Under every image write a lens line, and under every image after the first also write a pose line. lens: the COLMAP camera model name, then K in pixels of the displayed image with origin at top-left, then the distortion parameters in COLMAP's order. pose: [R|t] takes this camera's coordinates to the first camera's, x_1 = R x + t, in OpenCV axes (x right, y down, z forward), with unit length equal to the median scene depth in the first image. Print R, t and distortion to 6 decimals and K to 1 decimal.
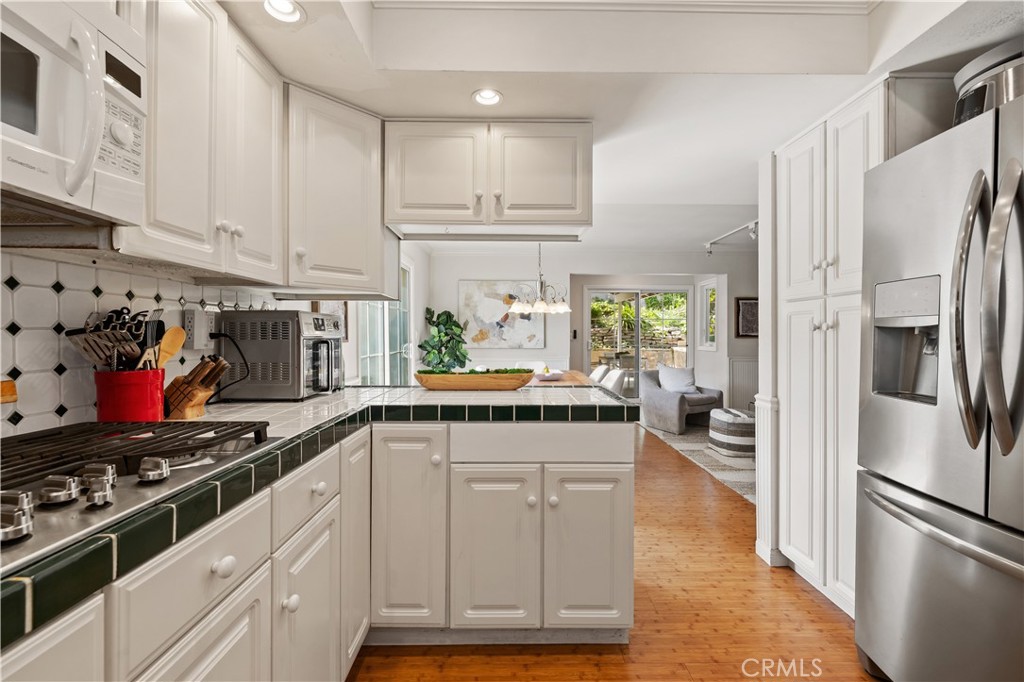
lens RADIAL K [[438.3, 0, 515.5], [0, 438.3, 338.3], [0, 0, 1]] dist [0.001901, 0.000150]
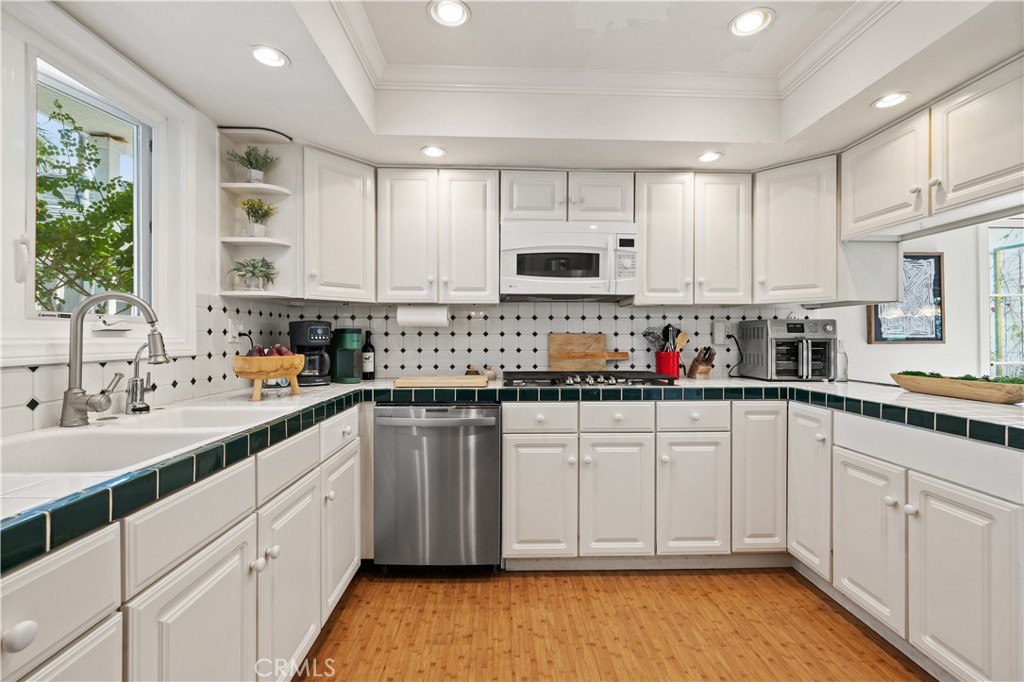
lens RADIAL K [[438.3, 0, 515.5], [0, 438.3, 338.3], [0, 0, 1]] dist [0.001901, 0.000150]
pose [[0.027398, 0.001370, -0.999624, 0.996380], [-0.005773, 0.999983, 0.001213, 0.003858], [0.999608, 0.005738, 0.027405, 0.117098]]
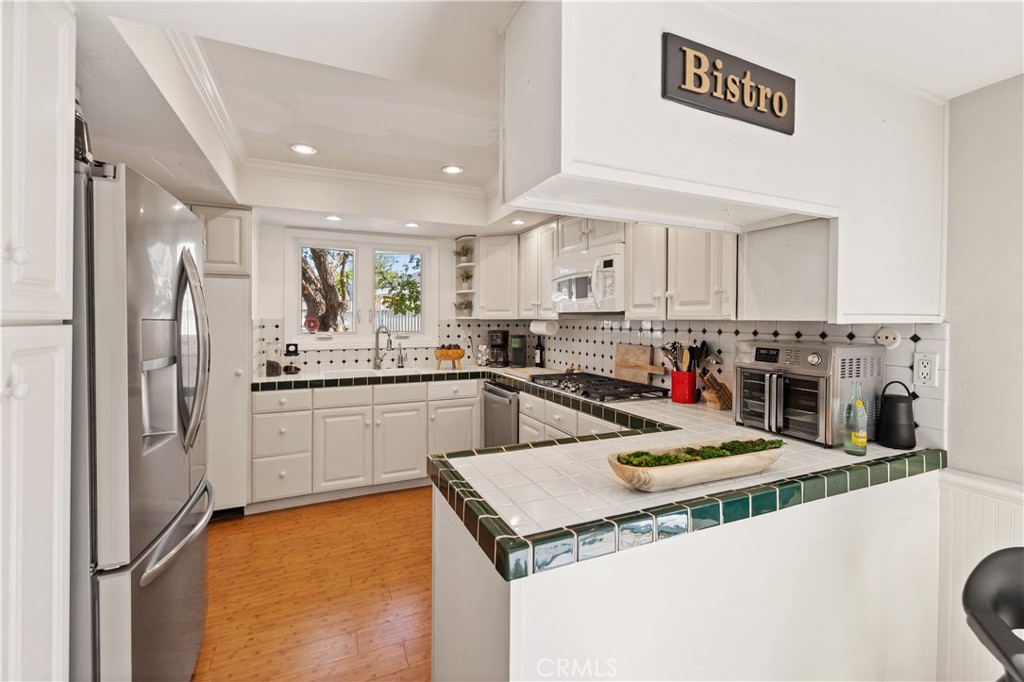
lens RADIAL K [[436.4, 0, 509.3], [0, 436.4, 322.3], [0, 0, 1]] dist [0.000298, 0.000163]
pose [[-0.918012, -0.000834, -0.396553, 0.480643], [-0.005817, 0.999919, 0.011362, -0.122453], [0.396511, 0.012737, -0.917942, 1.842412]]
